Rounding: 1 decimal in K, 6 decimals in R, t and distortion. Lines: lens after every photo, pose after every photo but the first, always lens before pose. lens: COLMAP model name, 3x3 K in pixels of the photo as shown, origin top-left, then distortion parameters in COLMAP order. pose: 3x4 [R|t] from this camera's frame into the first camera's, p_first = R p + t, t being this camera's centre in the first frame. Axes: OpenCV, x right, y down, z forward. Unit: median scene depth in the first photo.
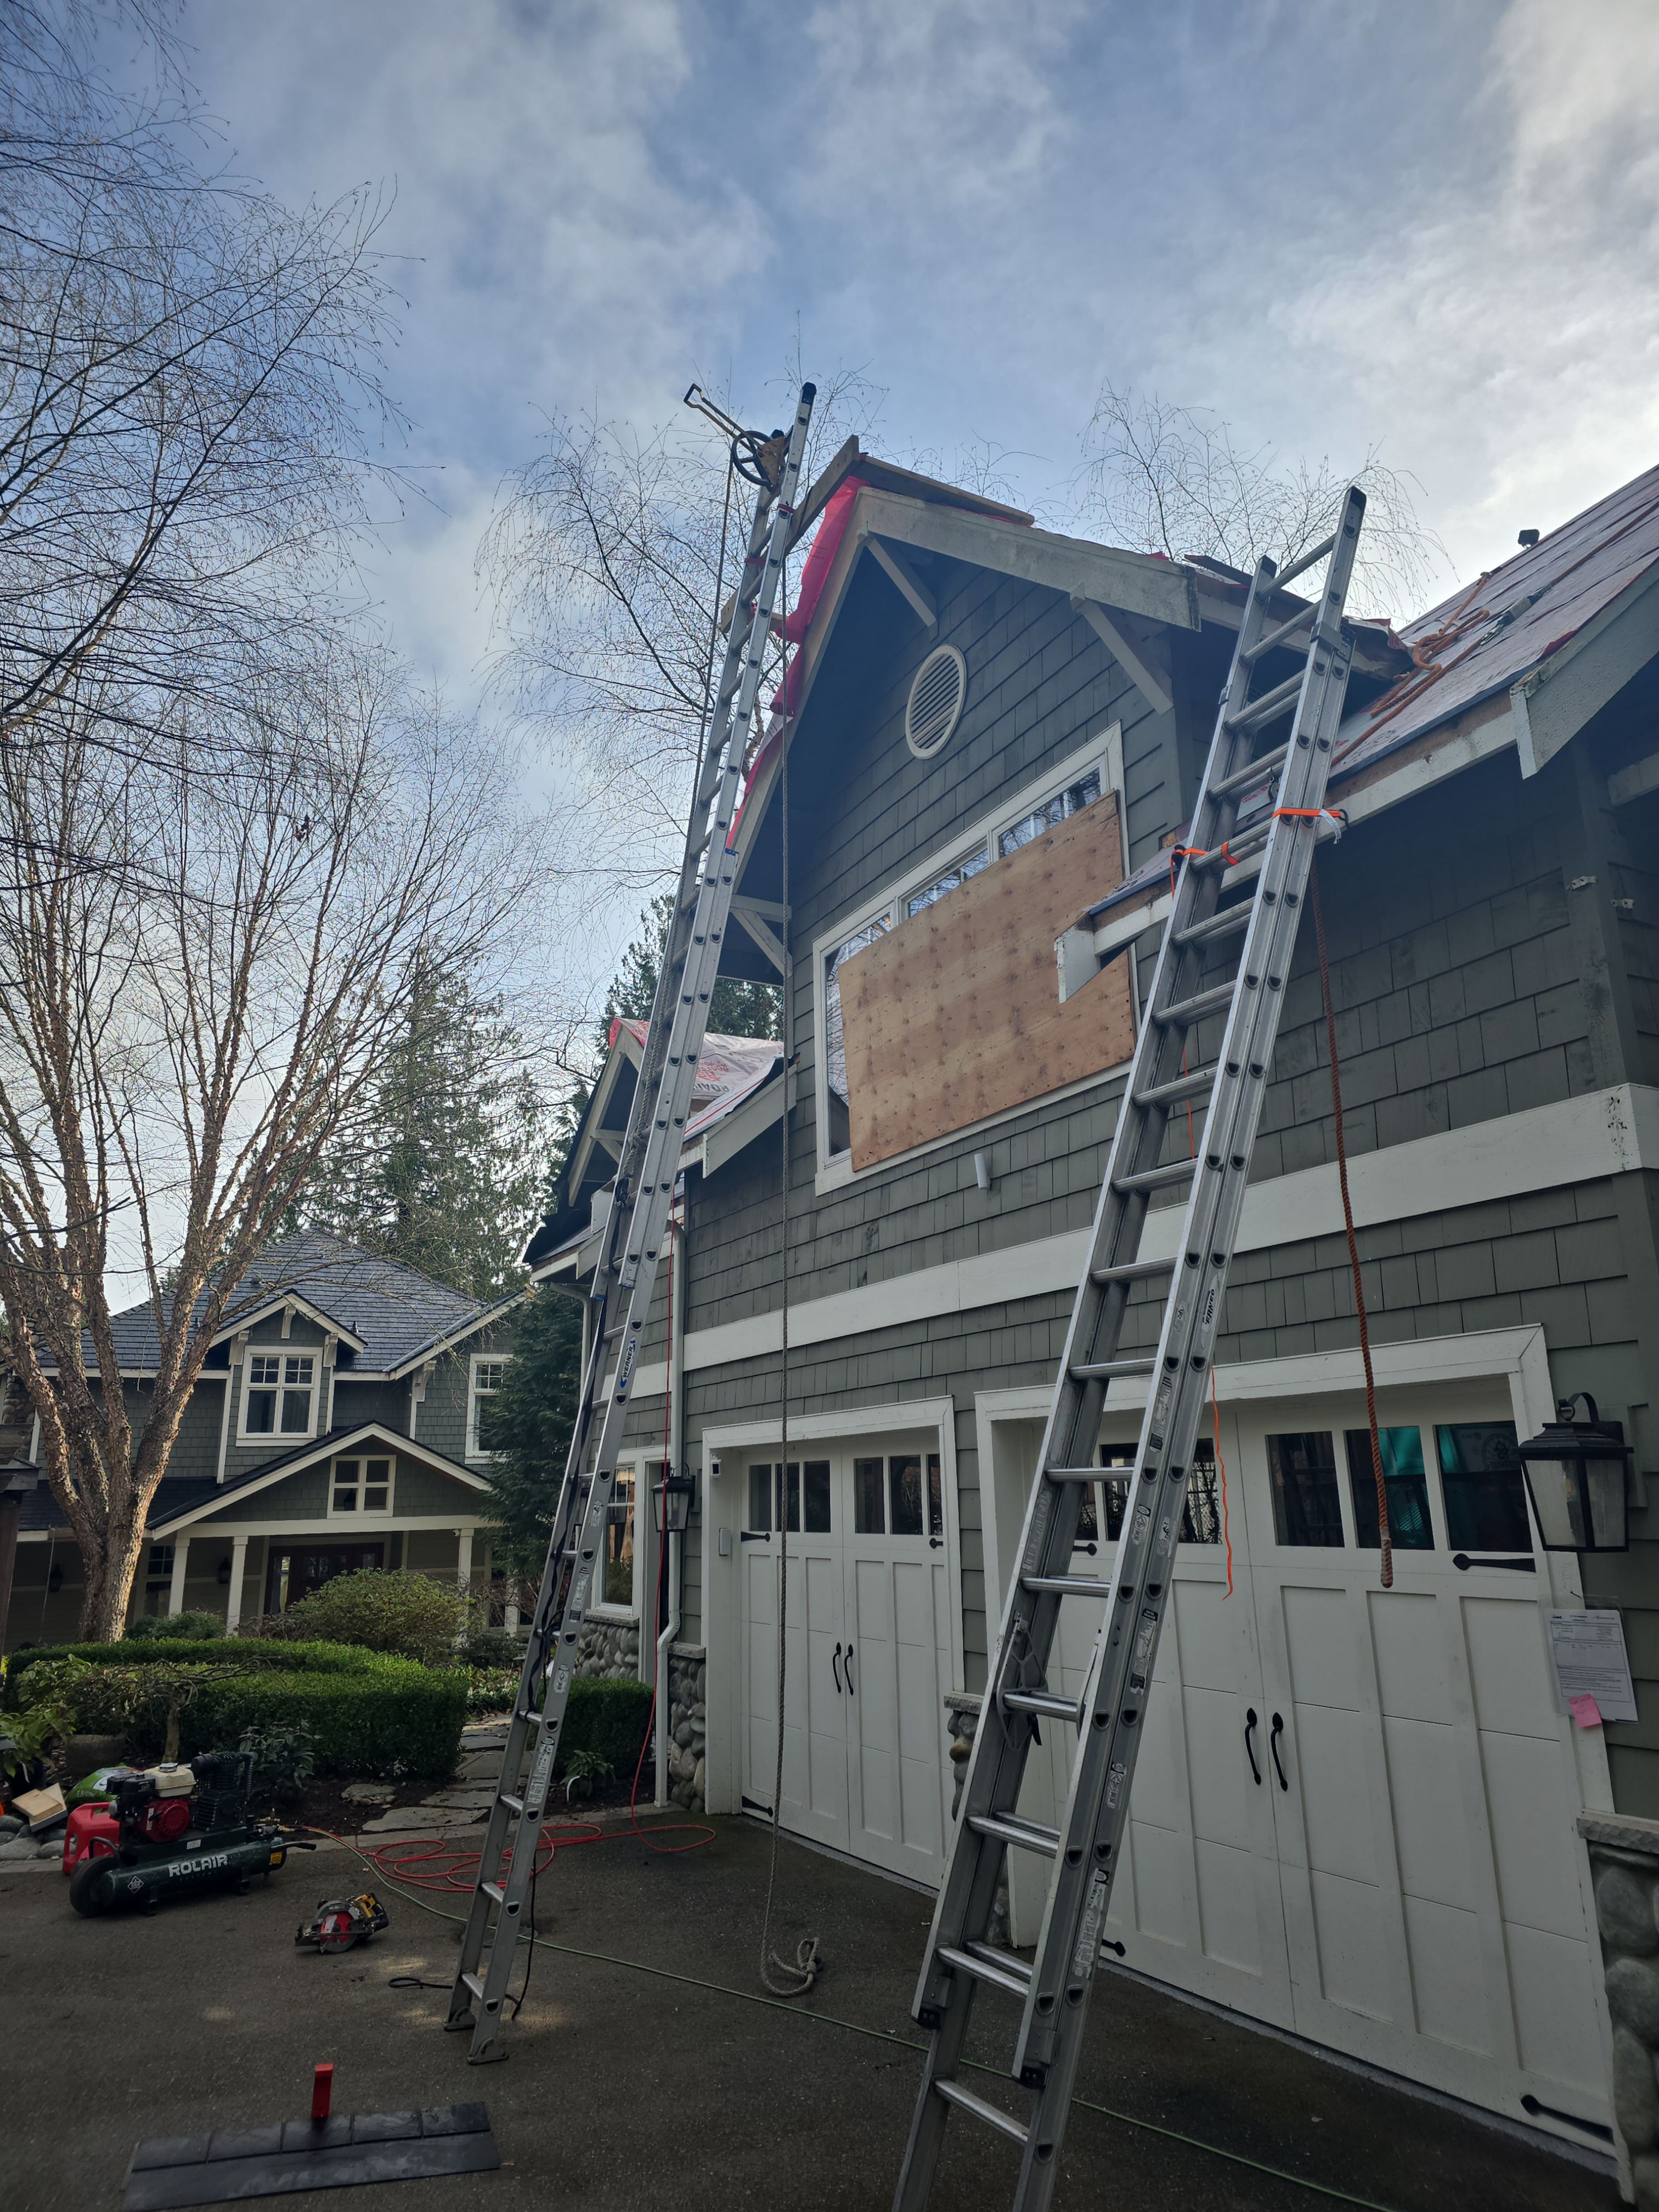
lens RADIAL K [[1482.7, 0, 864.3], [0, 1482.7, 1104.6], [0, 0, 1]] dist [0.048686, -0.000192]
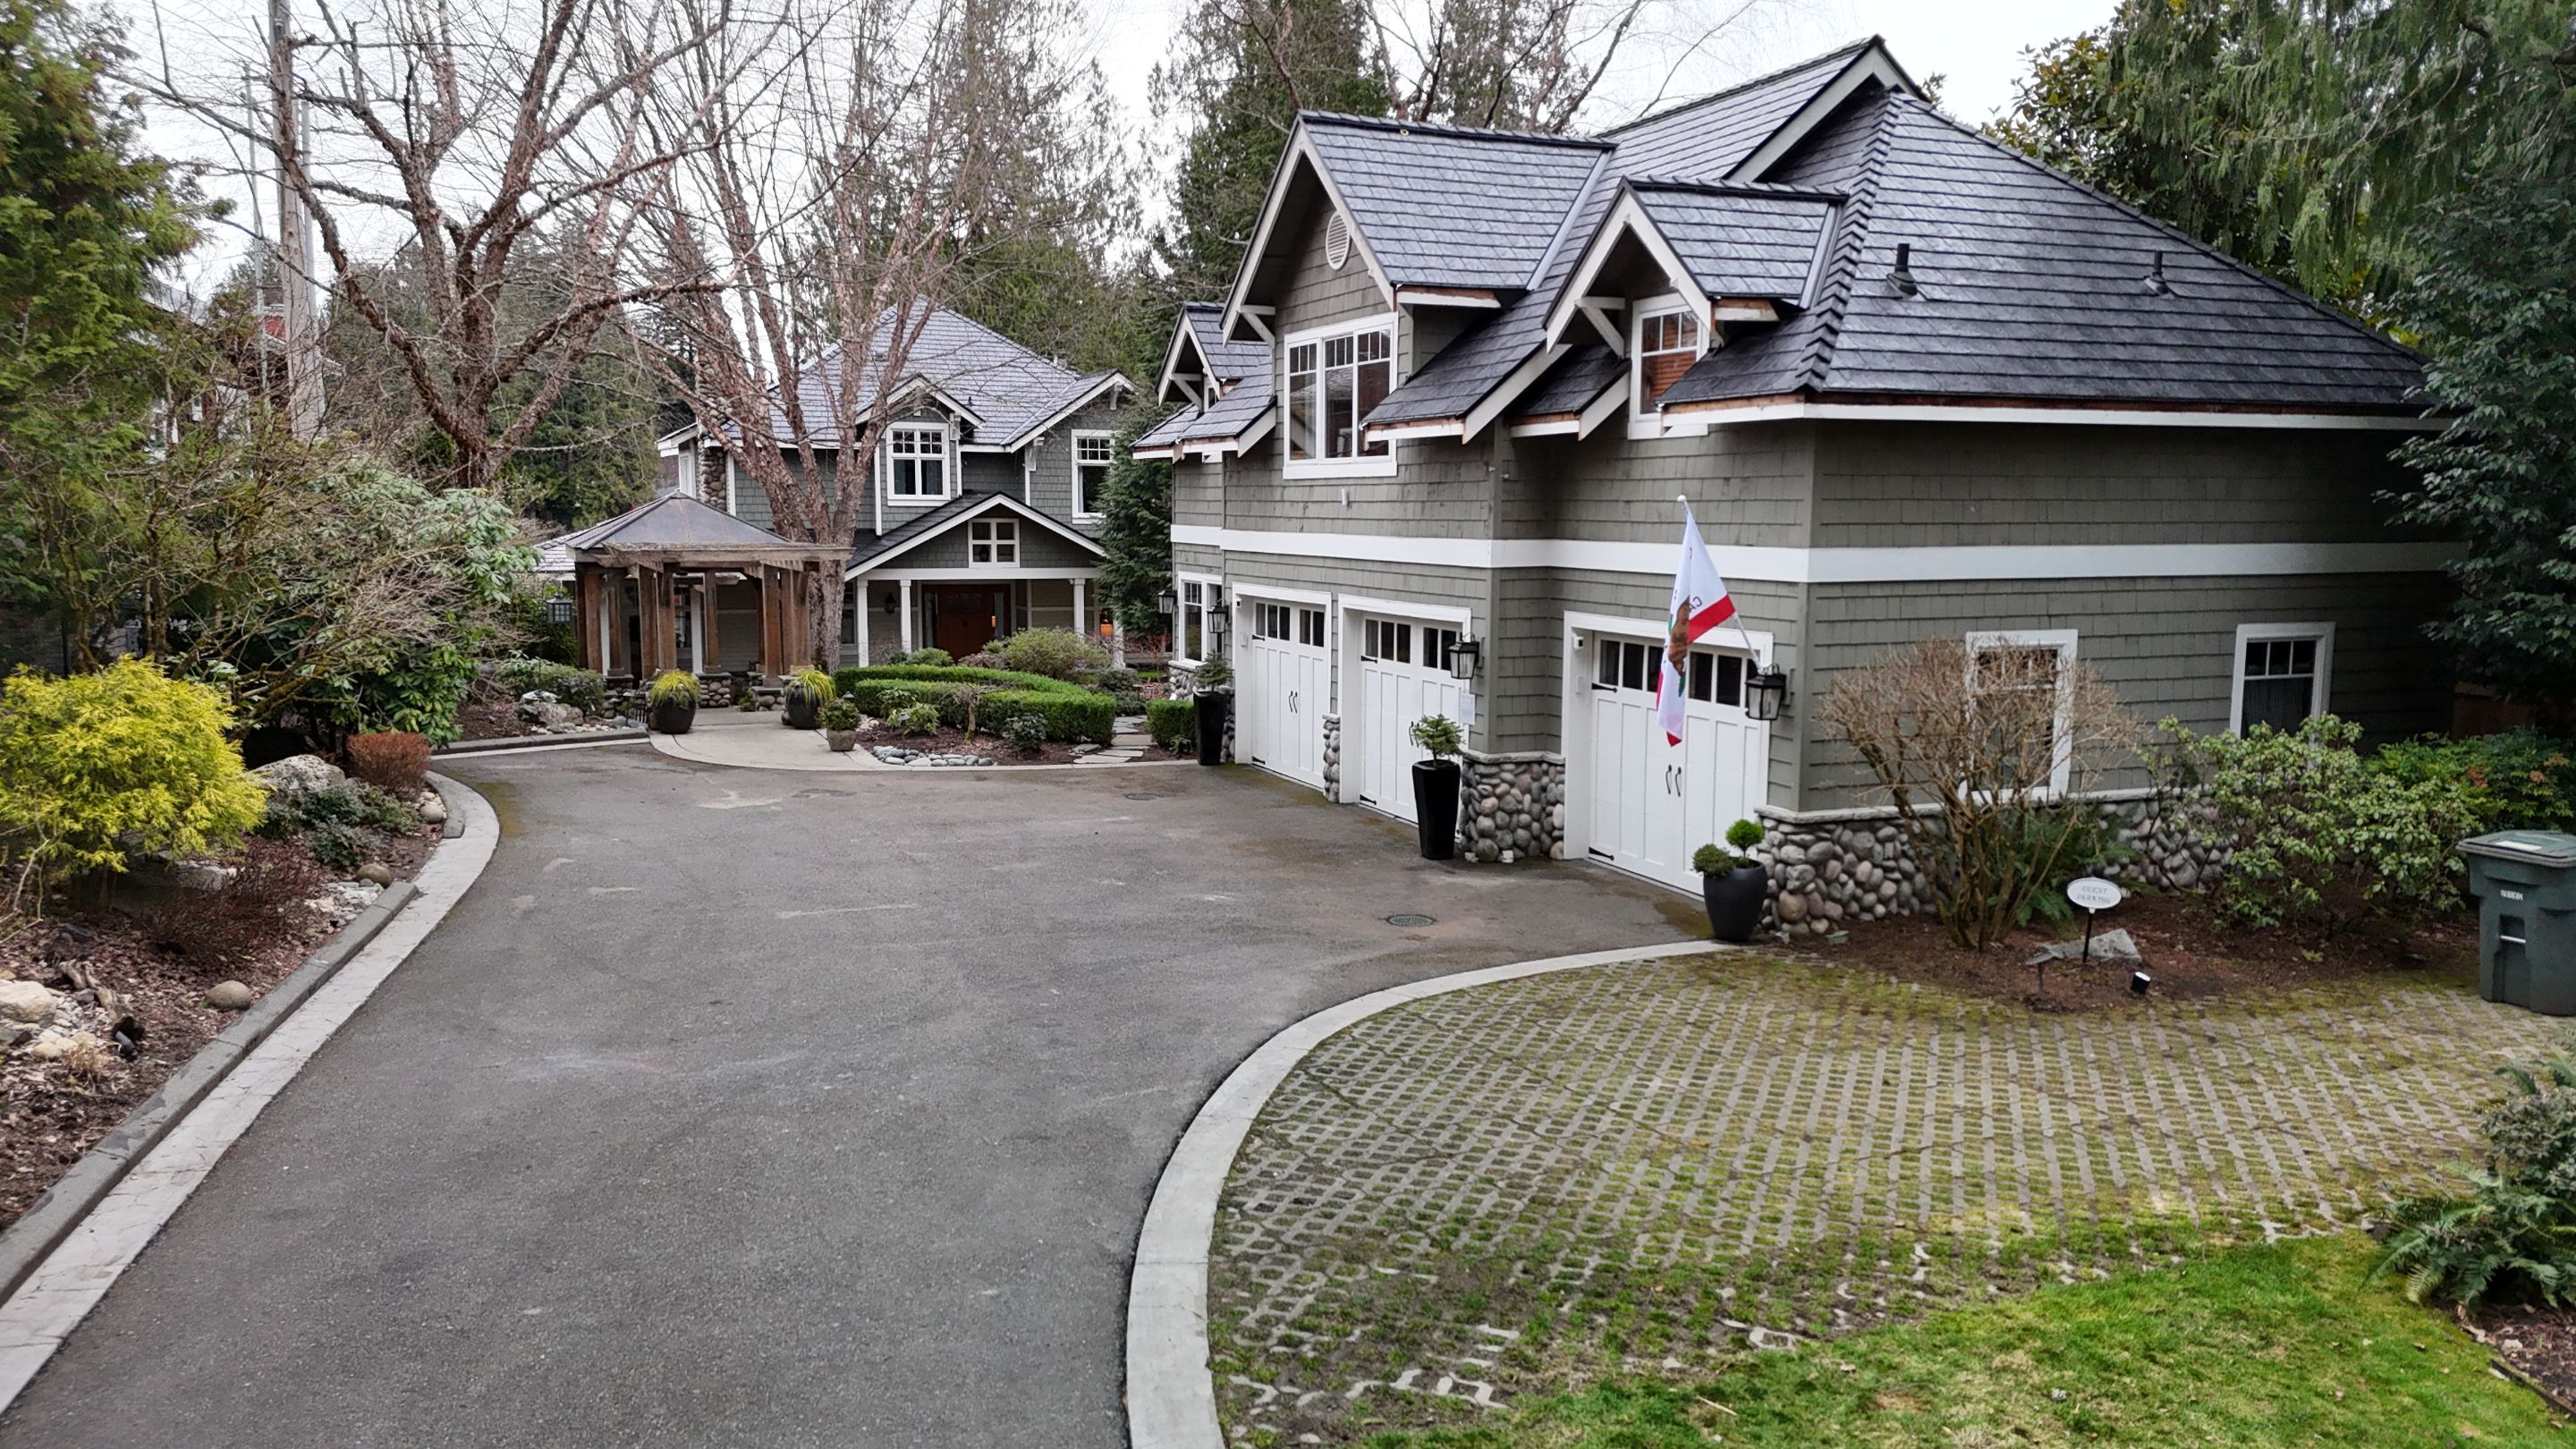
lens RADIAL K [[1883.9, 0, 1288.0], [0, 1883.9, 724.5], [0, 0, 1]] dist [0.120789, -0.112306]
pose [[0.992540, 0.038631, -0.115634, 0.082145], [0.006817, 0.929401, 0.369009, -0.167266], [0.121726, -0.367045, 0.922204, -0.427660]]
